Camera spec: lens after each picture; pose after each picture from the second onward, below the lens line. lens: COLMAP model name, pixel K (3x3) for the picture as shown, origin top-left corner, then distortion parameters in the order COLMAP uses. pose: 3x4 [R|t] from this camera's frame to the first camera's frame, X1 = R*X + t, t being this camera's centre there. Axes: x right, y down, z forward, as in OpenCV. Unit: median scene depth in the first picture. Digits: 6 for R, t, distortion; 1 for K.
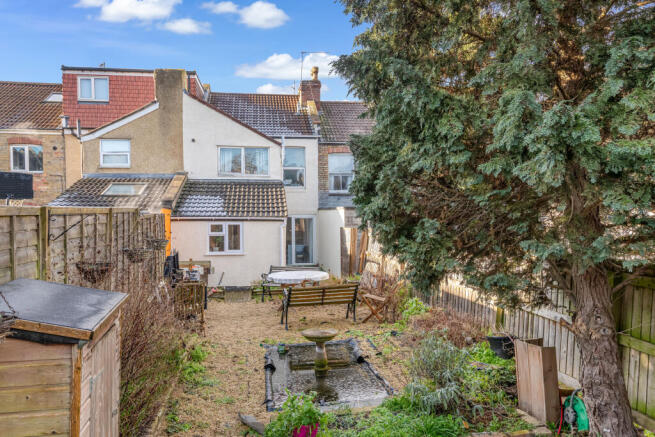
lens RADIAL K [[454.7, 0, 328.2], [0, 454.7, 219.3], [0, 0, 1]] dist [0.022497, -0.005046]
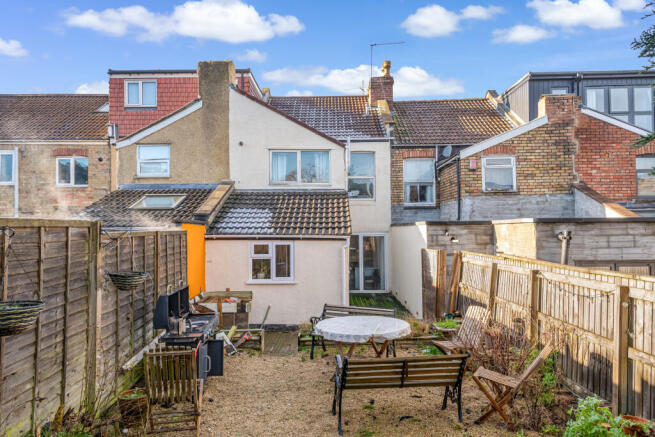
lens RADIAL K [[454.7, 0, 326.8], [0, 454.7, 220.8], [0, 0, 1]] dist [0.022497, -0.005046]
pose [[0.987286, -0.004002, -0.158903, -0.007252], [-0.001637, 0.999374, -0.035336, -0.001569], [0.158945, 0.035147, 0.986662, 0.205462]]
